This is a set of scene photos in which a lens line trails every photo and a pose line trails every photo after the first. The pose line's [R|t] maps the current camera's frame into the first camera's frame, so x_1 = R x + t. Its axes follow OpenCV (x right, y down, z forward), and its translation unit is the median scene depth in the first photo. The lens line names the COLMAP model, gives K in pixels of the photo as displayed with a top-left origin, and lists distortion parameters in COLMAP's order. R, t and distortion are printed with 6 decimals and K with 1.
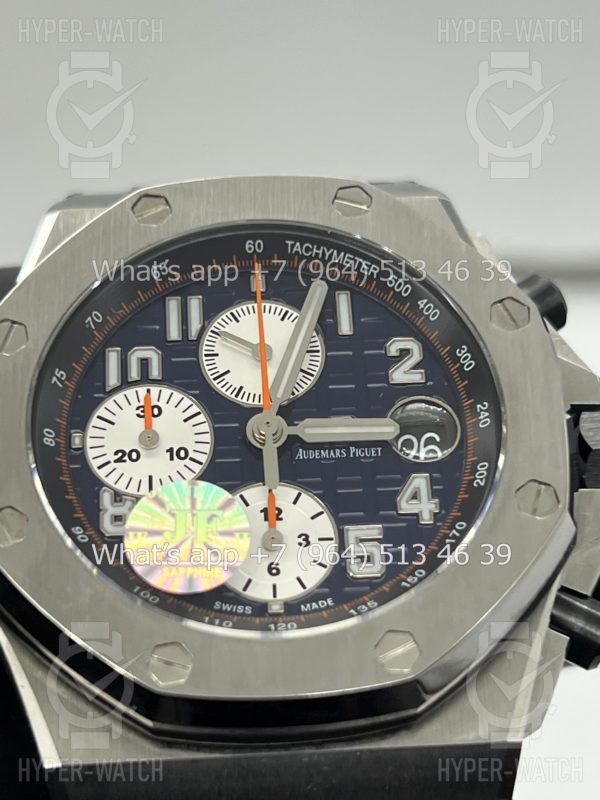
lens RADIAL K [[1893.0, 0, 298.5], [0, 1893.0, 405.7], [0, 0, 1]] dist [0.192855, 0.000000]
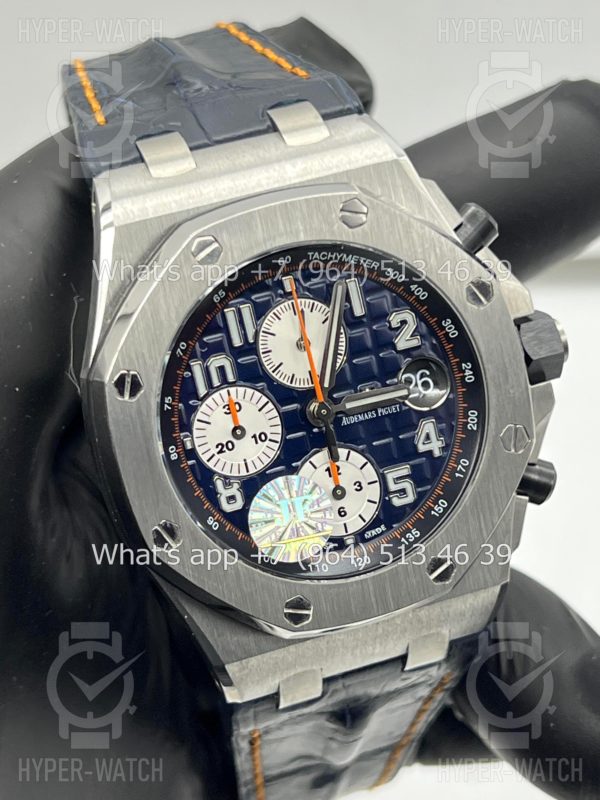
lens RADIAL K [[1893.0, 0, 297.4], [0, 1893.0, 392.5], [0, 0, 1]] dist [0.192855, 0.000000]
pose [[0.966461, -0.185233, 0.177882, -0.277013], [0.060595, 0.837570, 0.542959, -0.752171], [-0.249563, -0.513970, 0.820703, -0.128648]]
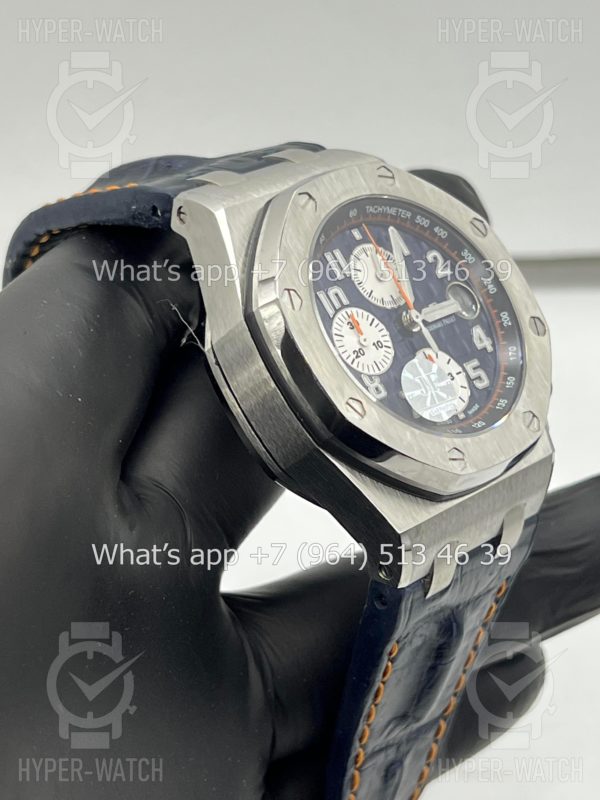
lens RADIAL K [[1893.0, 0, 300.7], [0, 1893.0, 394.3], [0, 0, 1]] dist [0.192855, 0.000000]
pose [[0.717581, -0.241918, 0.653110, -1.242223], [0.130004, 0.967781, 0.215638, -0.309861], [-0.684234, -0.069831, 0.725911, -0.200740]]
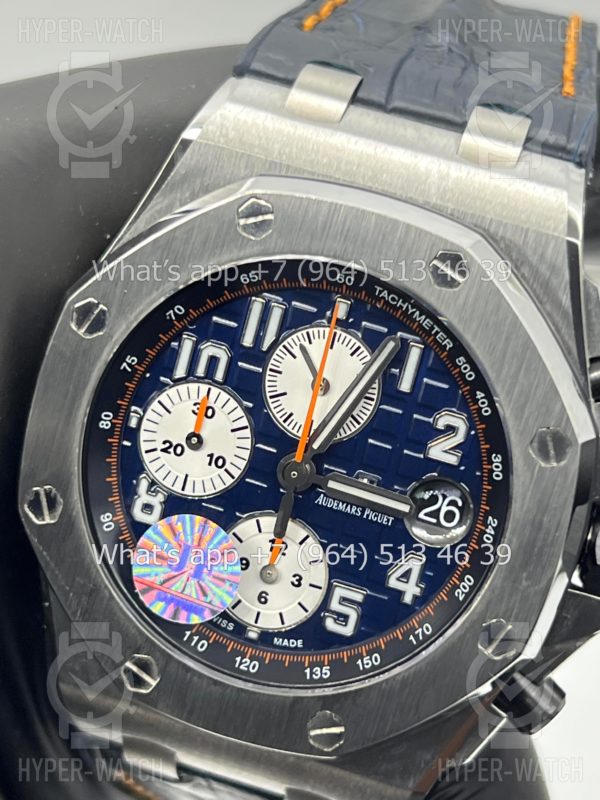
lens RADIAL K [[1893.0, 0, 300.8], [0, 1893.0, 394.1], [0, 0, 1]] dist [0.192855, 0.000000]
pose [[0.928449, 0.335158, -0.160162, 0.143335], [-0.177225, 0.778607, 0.601965, -0.669663], [0.326457, -0.530509, 0.782296, 0.180182]]
